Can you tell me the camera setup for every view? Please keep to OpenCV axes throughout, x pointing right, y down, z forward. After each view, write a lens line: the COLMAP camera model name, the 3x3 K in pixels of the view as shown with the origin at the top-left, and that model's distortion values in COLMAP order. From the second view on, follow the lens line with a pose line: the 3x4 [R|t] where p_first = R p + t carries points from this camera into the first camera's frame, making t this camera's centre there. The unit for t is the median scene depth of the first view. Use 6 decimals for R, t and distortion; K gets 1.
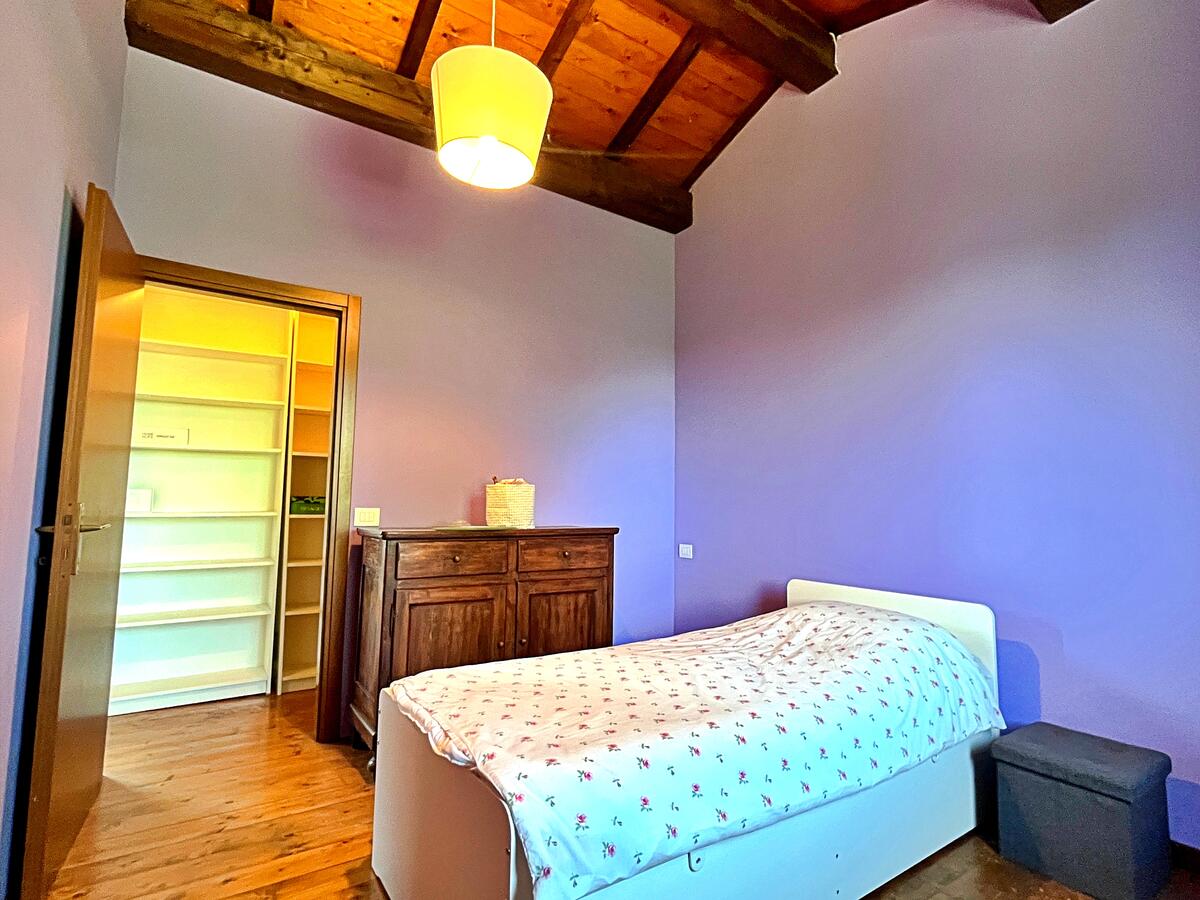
lens RADIAL K [[601.1, 0, 608.1], [0, 601.1, 451.2], [0, 0, 1]] dist [-0.003789, 0.000764]
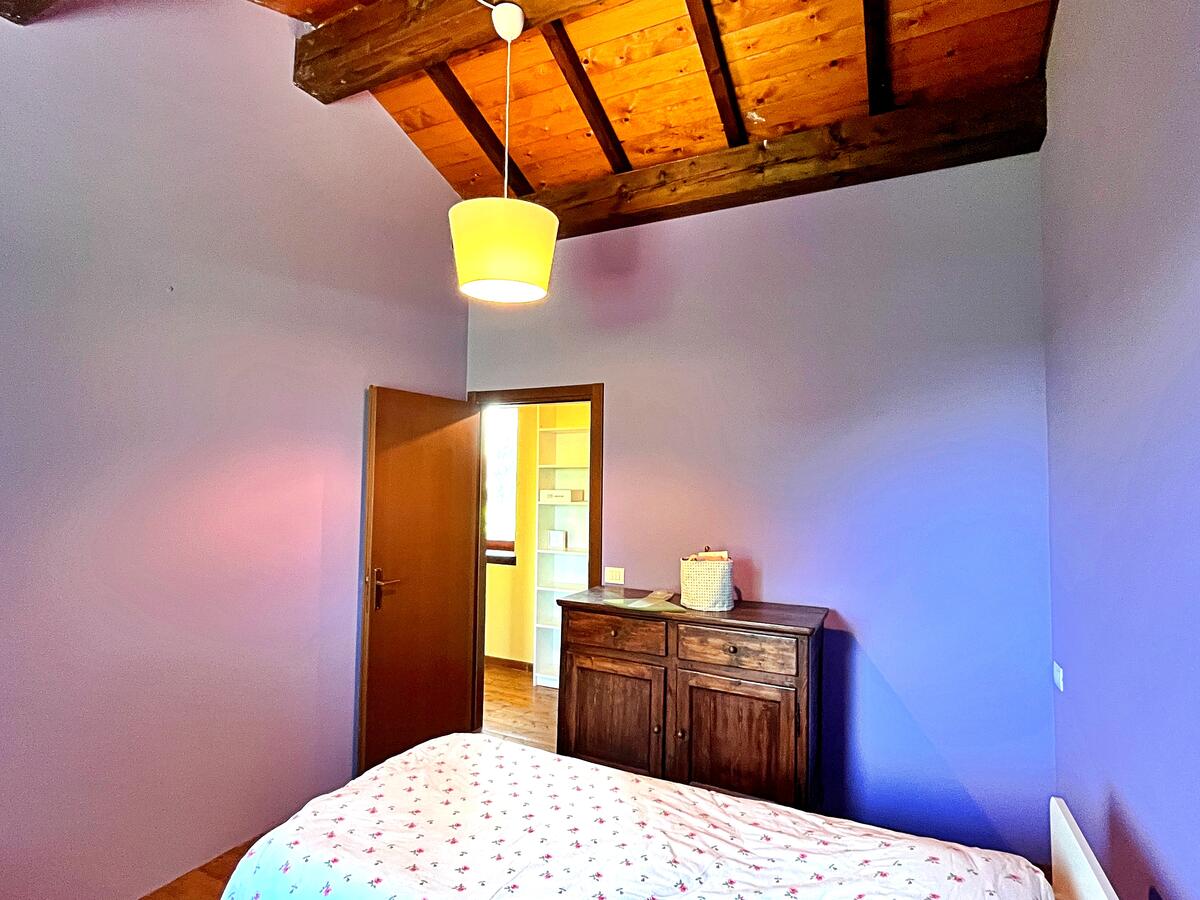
lens RADIAL K [[601.1, 0, 606.9], [0, 601.1, 452.1], [0, 0, 1]] dist [-0.003789, 0.000764]
pose [[0.485314, -0.052563, -0.872759, 0.613501], [0.070553, 0.997290, -0.020831, -0.105824], [0.871489, -0.051466, 0.487708, 0.444507]]
